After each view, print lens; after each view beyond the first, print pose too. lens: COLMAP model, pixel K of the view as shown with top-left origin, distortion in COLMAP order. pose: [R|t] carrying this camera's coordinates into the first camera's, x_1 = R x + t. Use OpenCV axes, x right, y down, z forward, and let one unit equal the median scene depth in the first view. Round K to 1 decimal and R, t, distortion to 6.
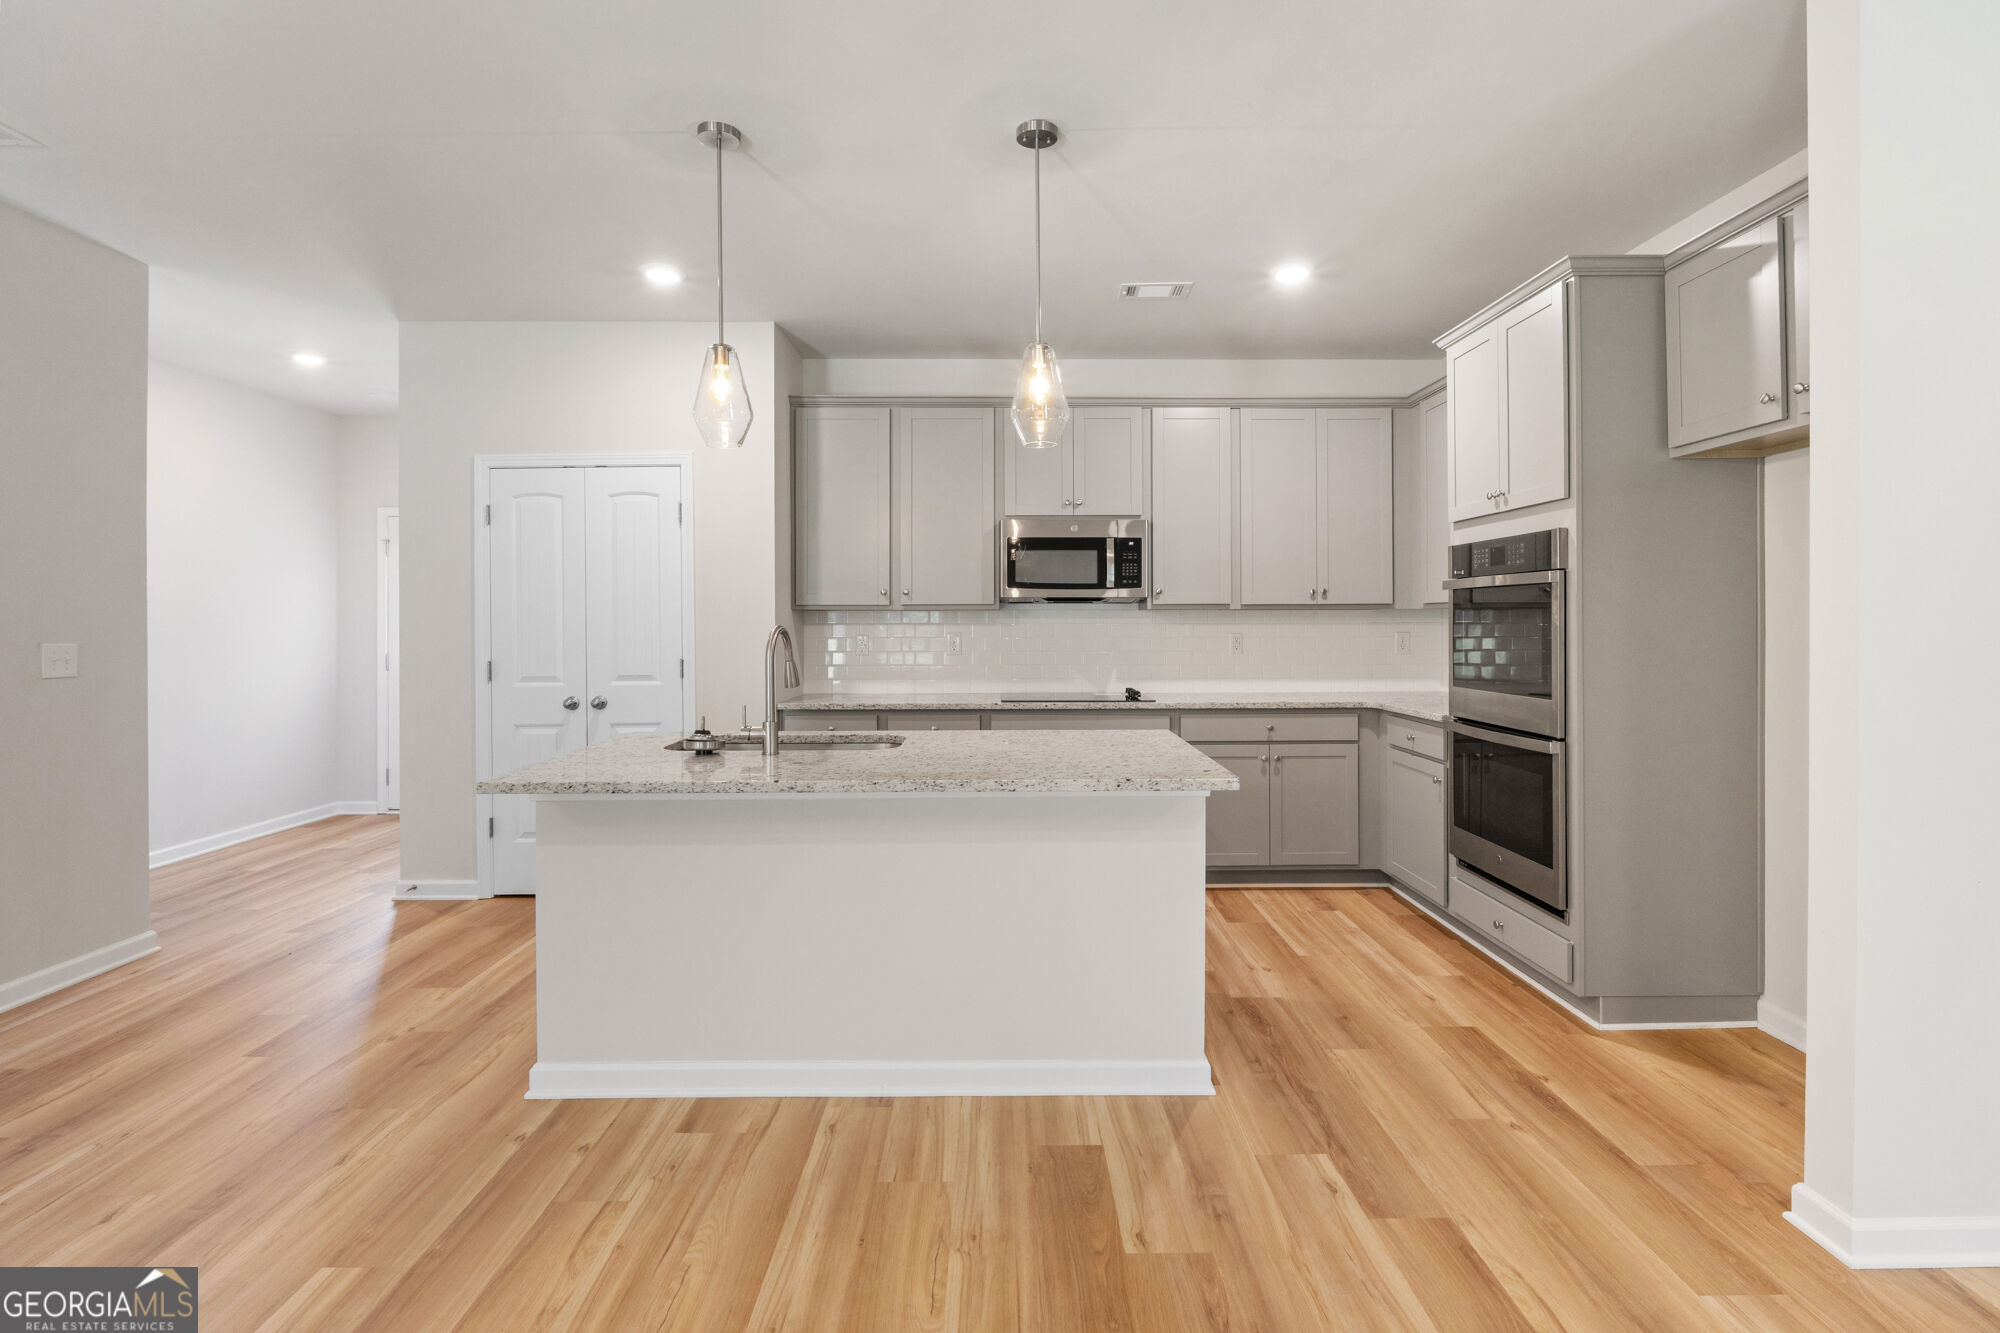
lens RADIAL K [[926.5, 0, 1001.5], [0, 926.5, 621.7], [0, 0, 1]] dist [-0.005070, -0.000957]
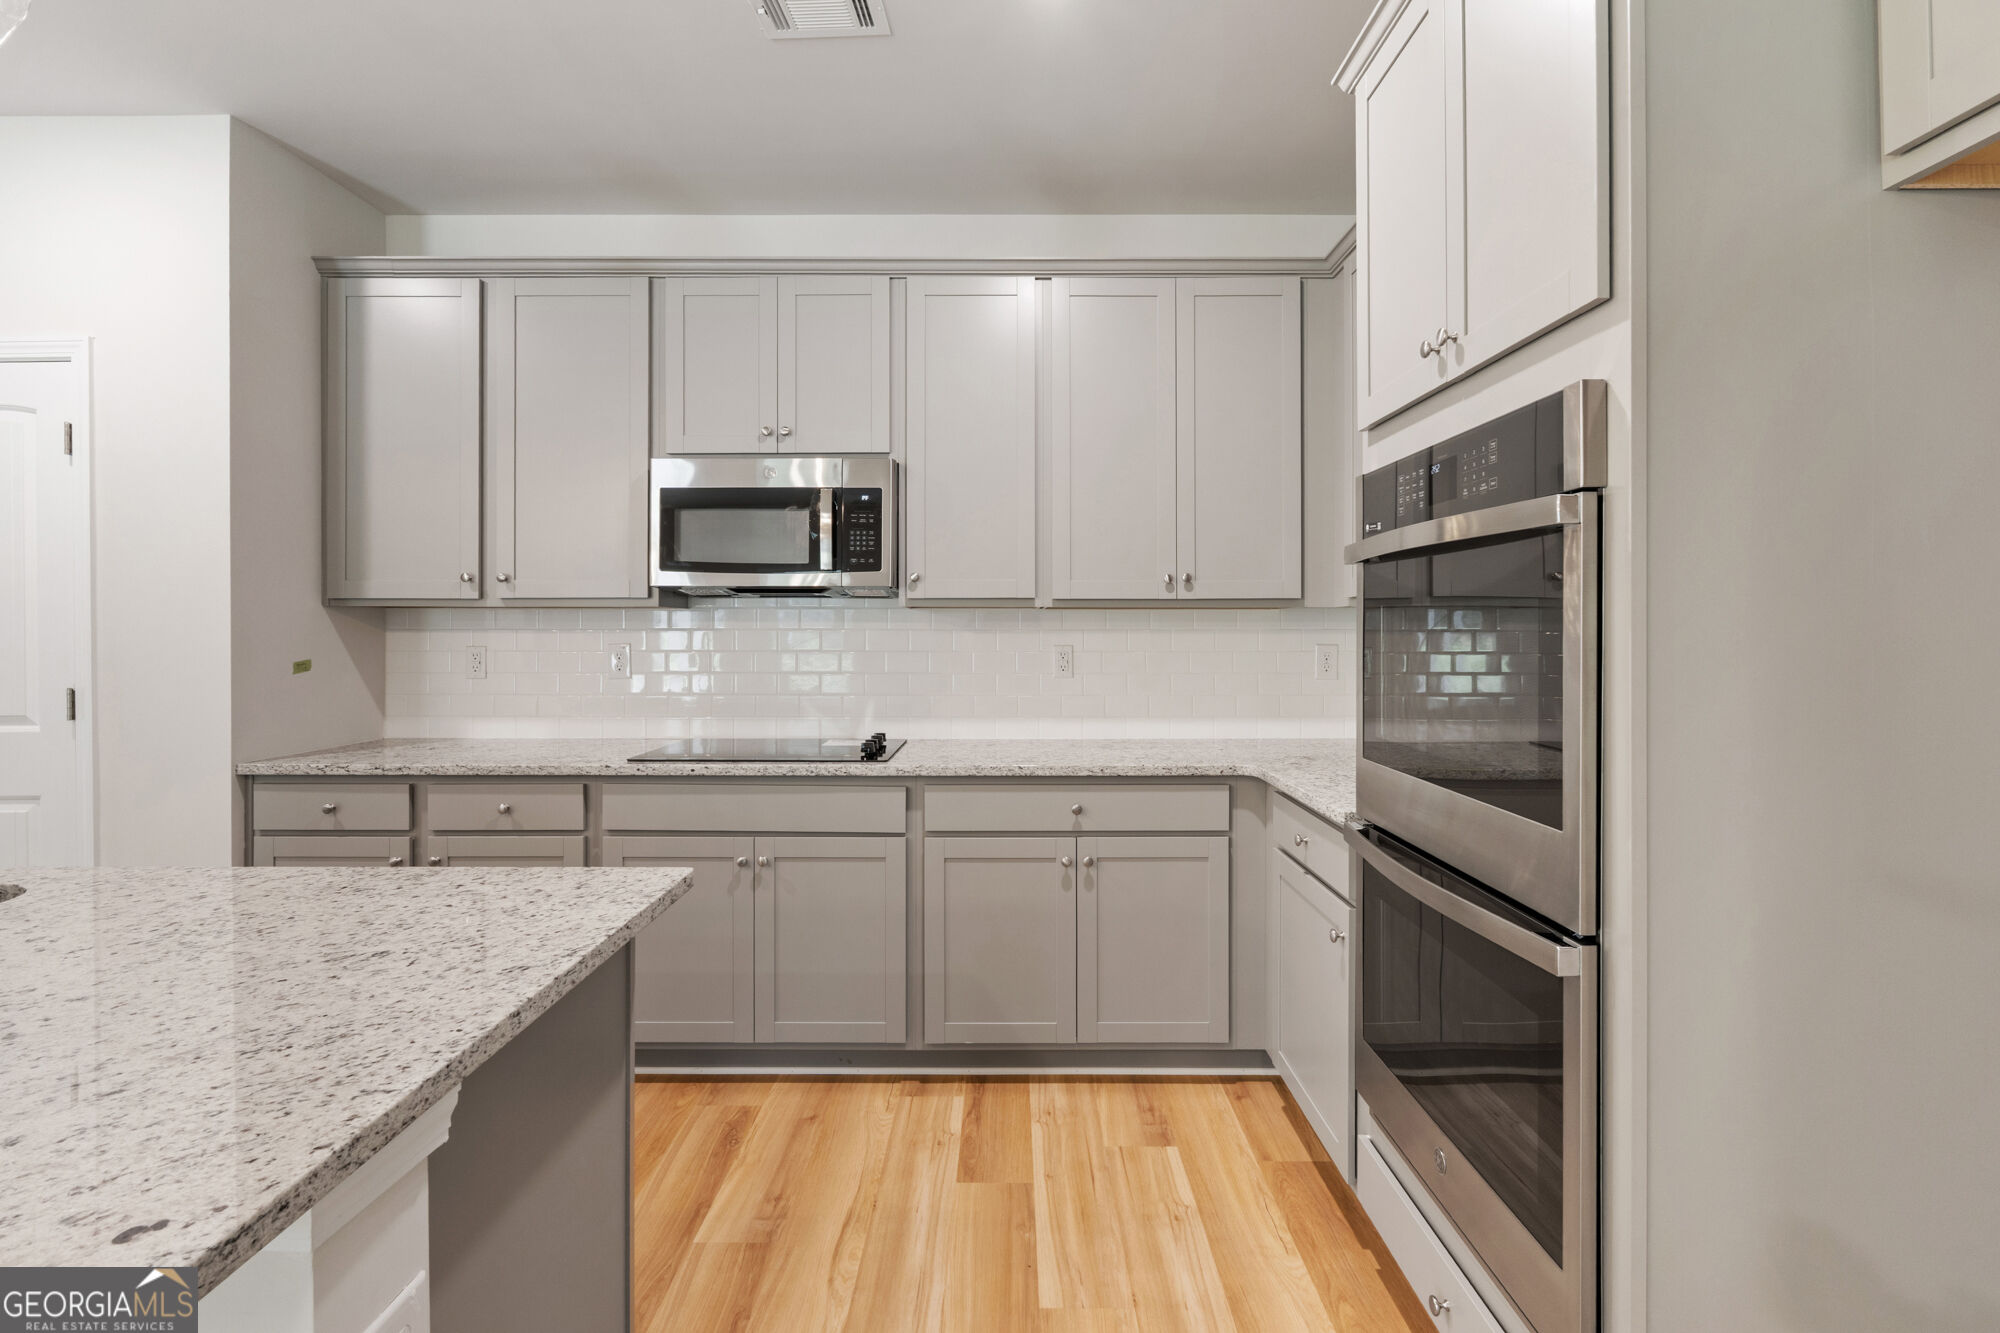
lens RADIAL K [[926.5, 0, 1004.3], [0, 926.5, 631.4], [0, 0, 1]] dist [-0.005070, -0.000957]
pose [[0.999974, 0.002316, -0.006828, 0.248187], [-0.002297, 0.999994, 0.002680, 0.001208], [0.006834, -0.002664, 0.999973, 0.417184]]
